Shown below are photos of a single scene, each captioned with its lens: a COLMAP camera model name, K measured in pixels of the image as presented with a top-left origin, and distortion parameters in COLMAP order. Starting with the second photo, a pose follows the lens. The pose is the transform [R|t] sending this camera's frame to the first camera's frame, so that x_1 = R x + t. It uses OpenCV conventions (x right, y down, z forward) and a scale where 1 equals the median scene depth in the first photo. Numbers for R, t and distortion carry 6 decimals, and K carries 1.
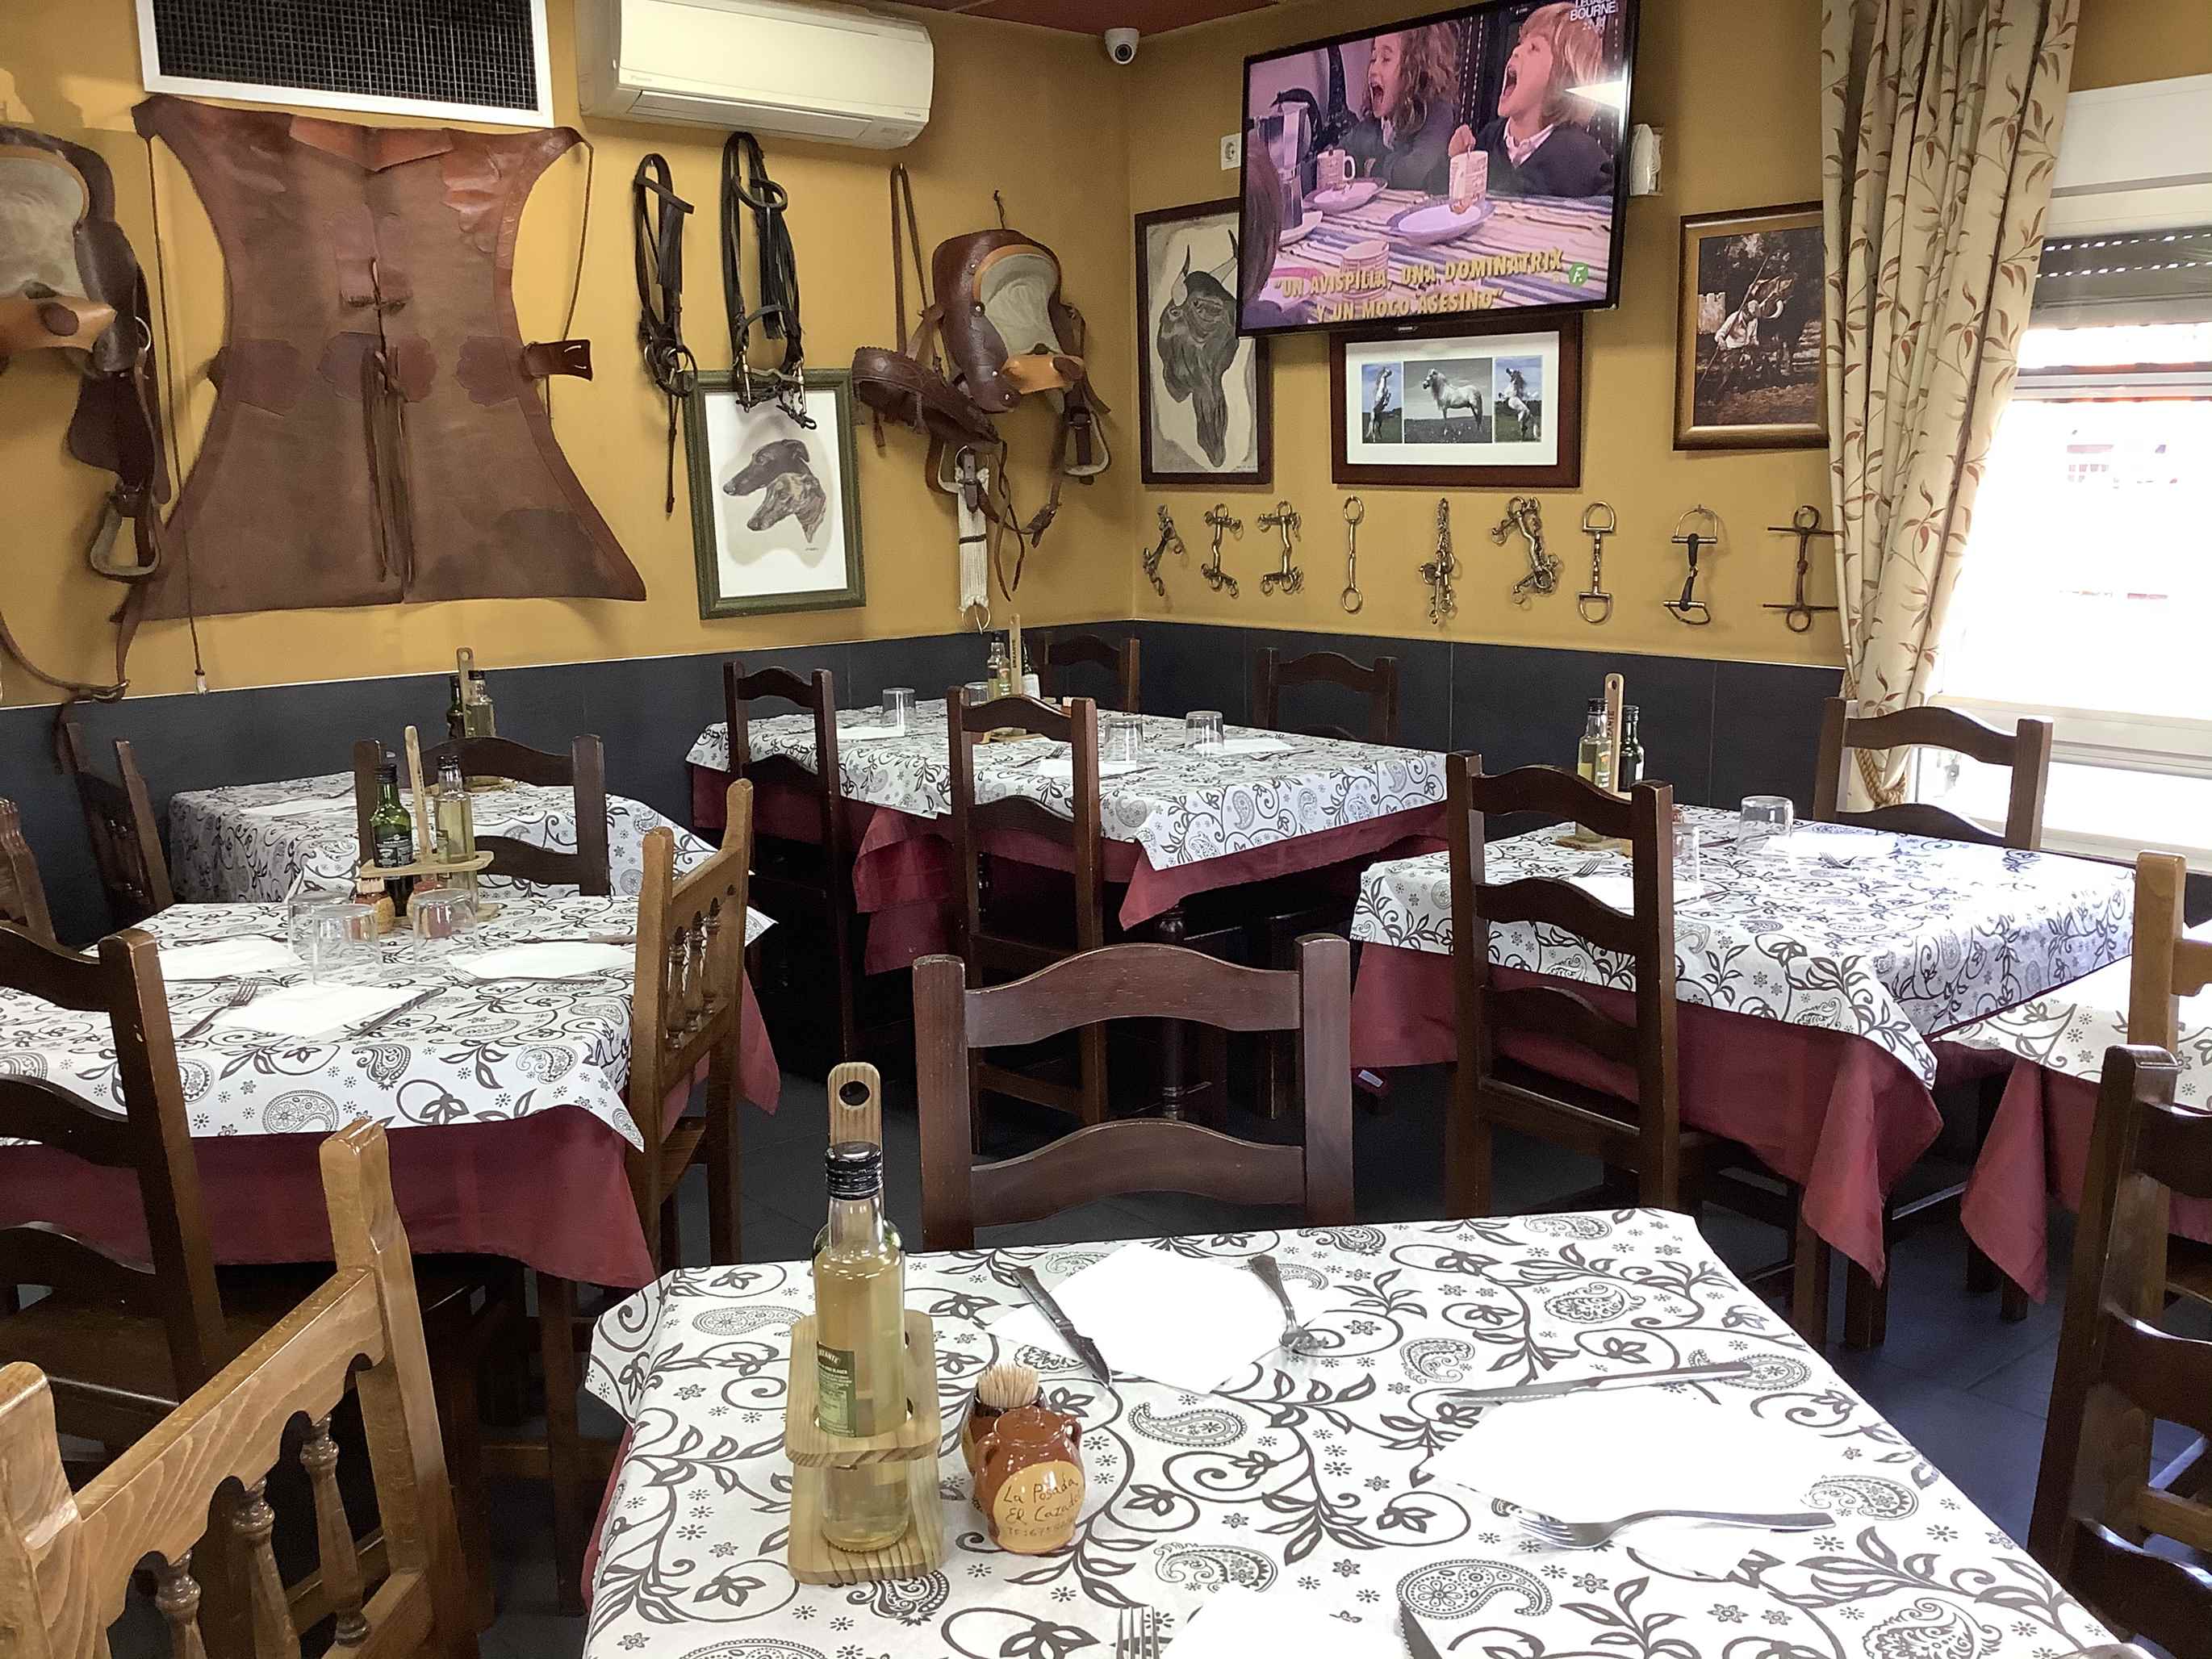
lens RADIAL K [[1969.1, 0, 1118.2], [0, 1969.1, 832.9], [0, 0, 1]] dist [0.128758, -0.264913]
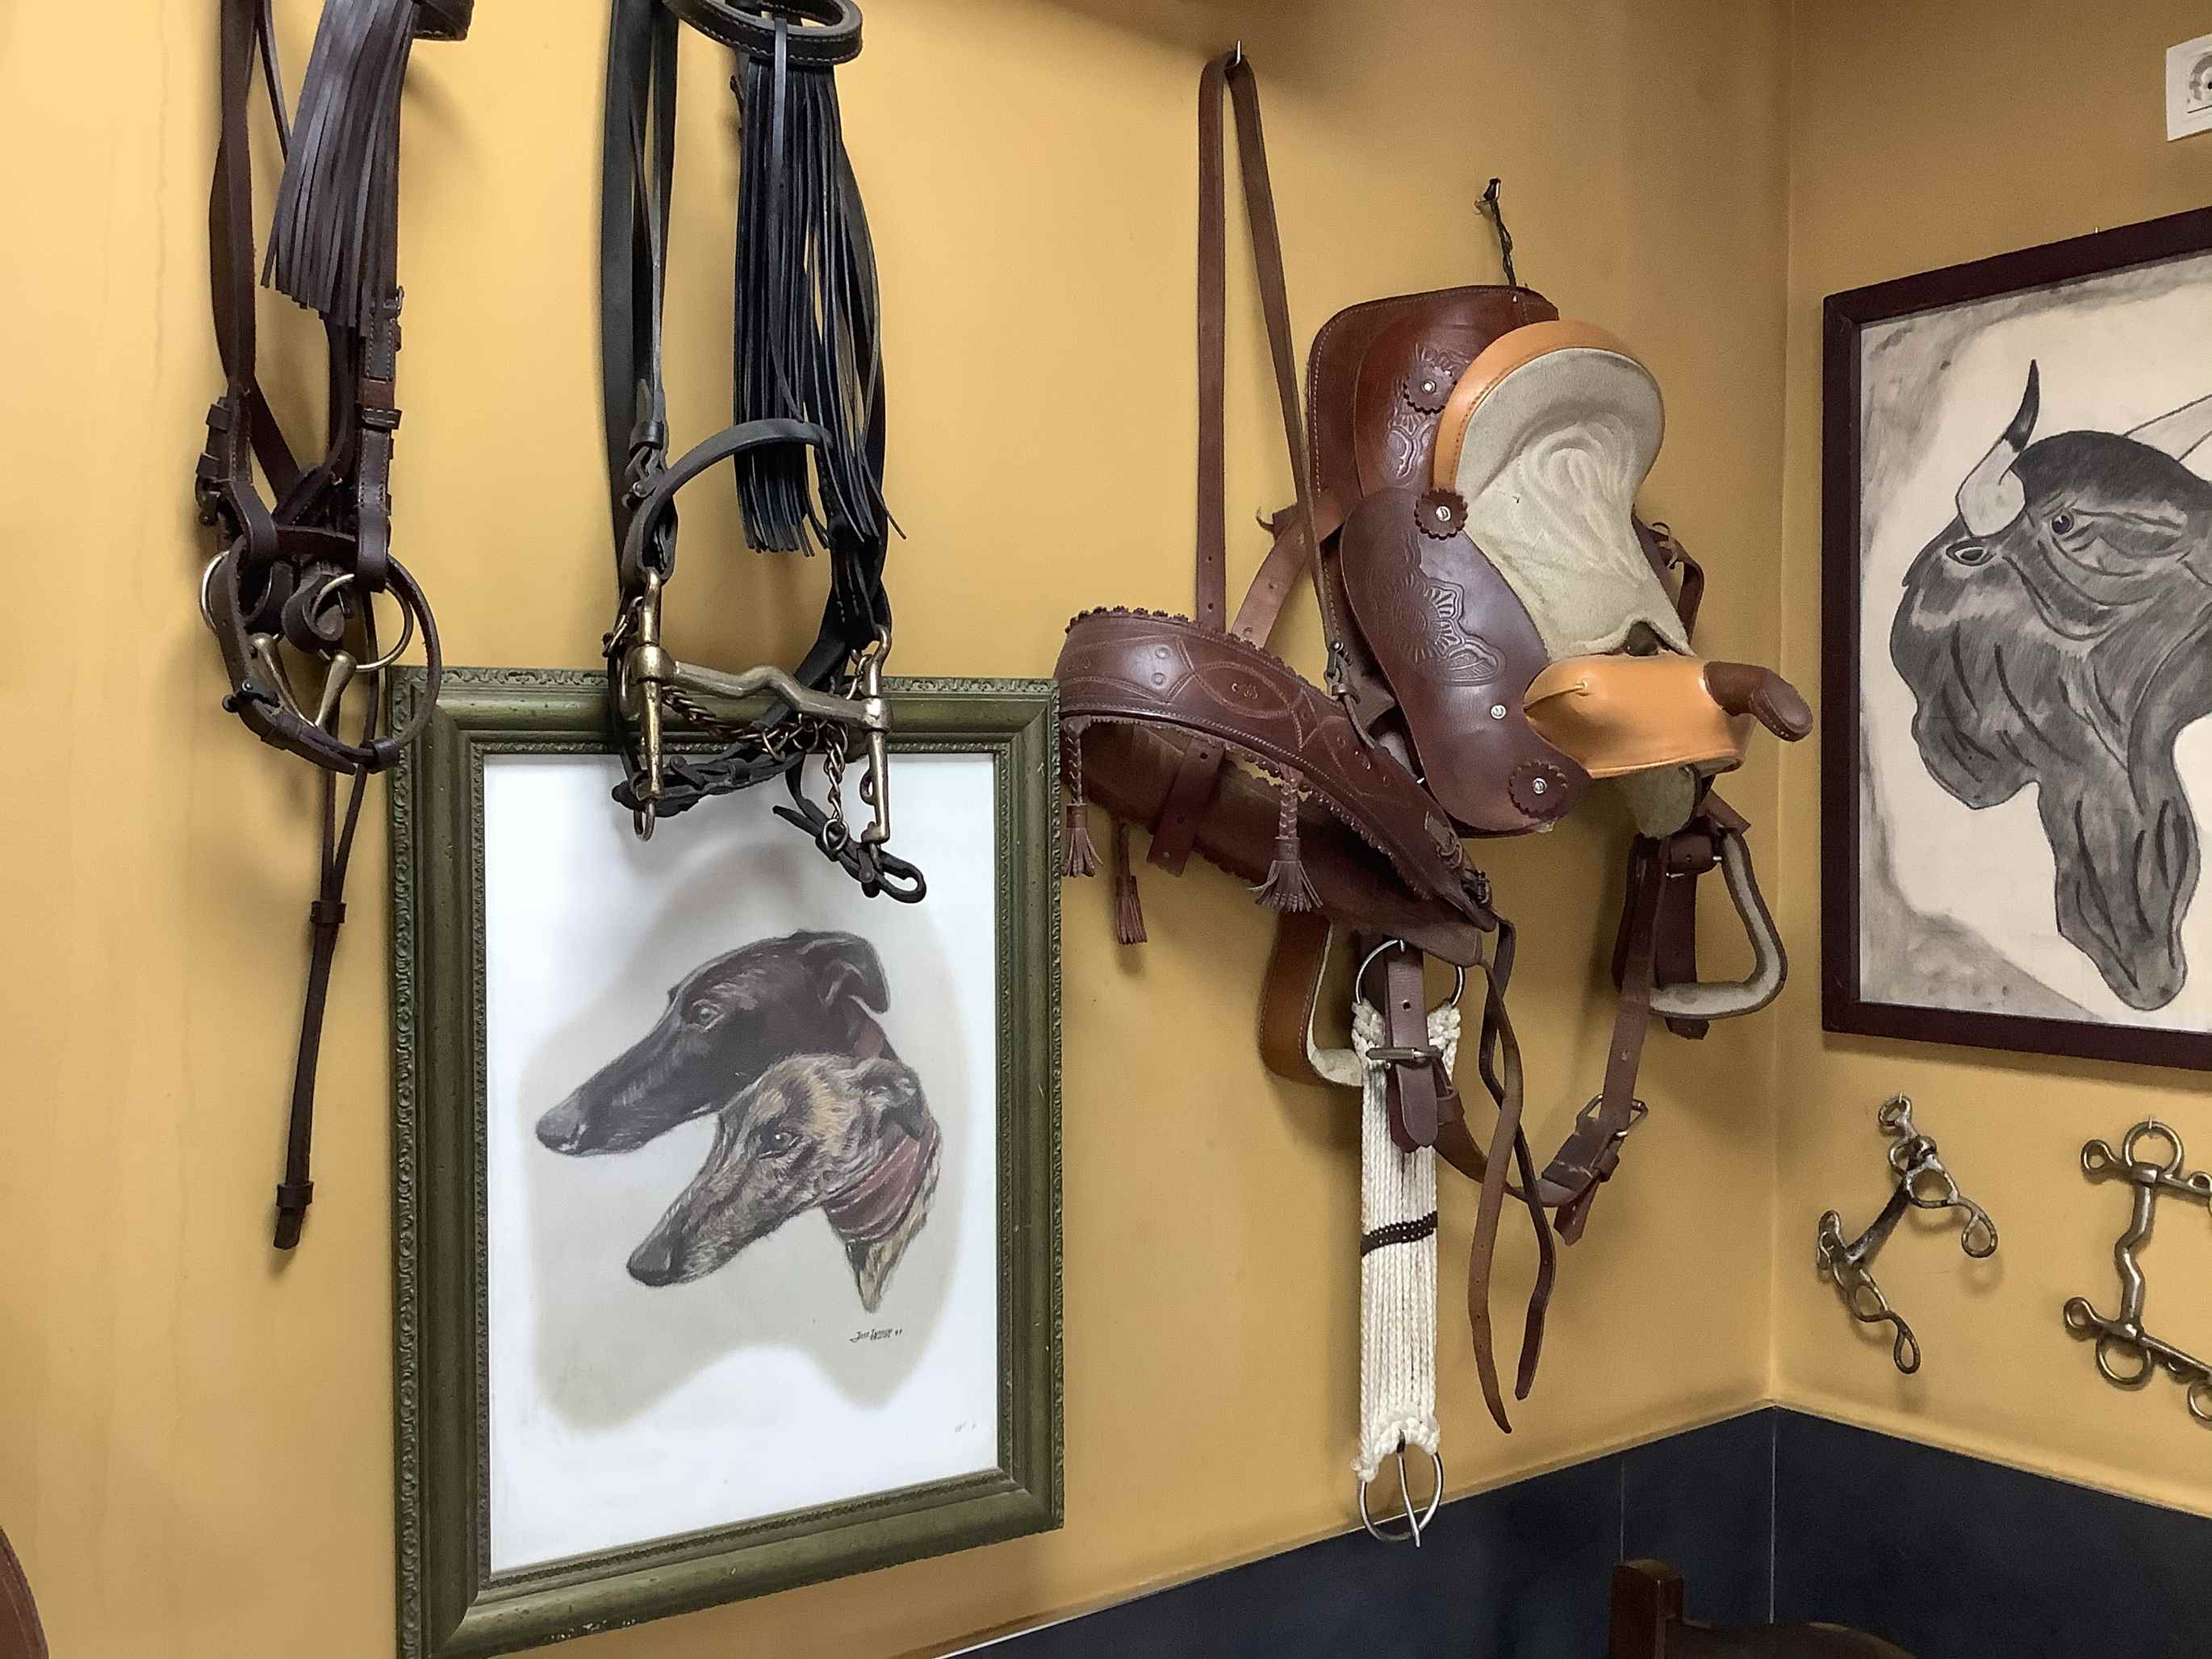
lens RADIAL K [[1969.1, 0, 1118.2], [0, 1969.1, 832.9], [0, 0, 1]] dist [0.128758, -0.264913]
pose [[0.999291, 0.026084, -0.027143, -0.117422], [-0.030523, 0.983440, -0.178647, -0.163239], [0.022034, 0.179349, 0.983539, 0.729546]]
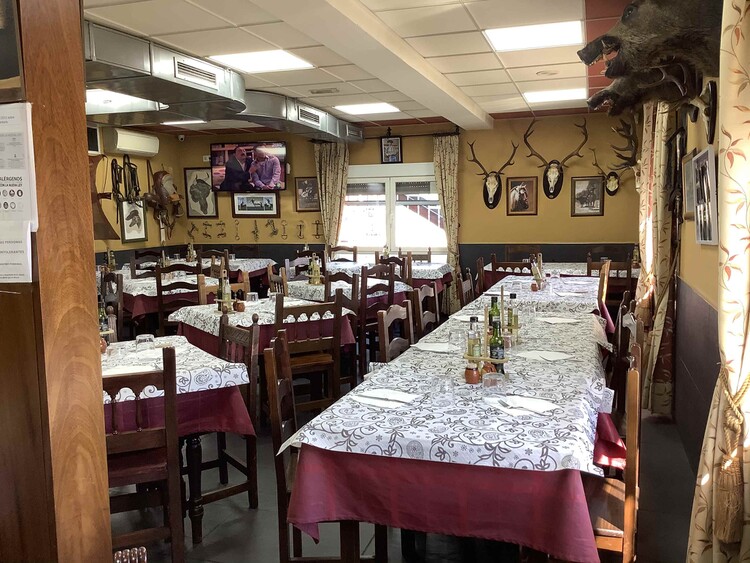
lens RADIAL K [[667.7, 0, 379.1], [0, 667.7, 282.6], [0, 0, 1]] dist [0.128758, -0.264913]
pose [[0.842952, -0.061028, 0.534516, -0.586935], [0.105441, 0.993017, -0.052908, 0.156976], [-0.527555, 0.100959, 0.843501, -0.837323]]
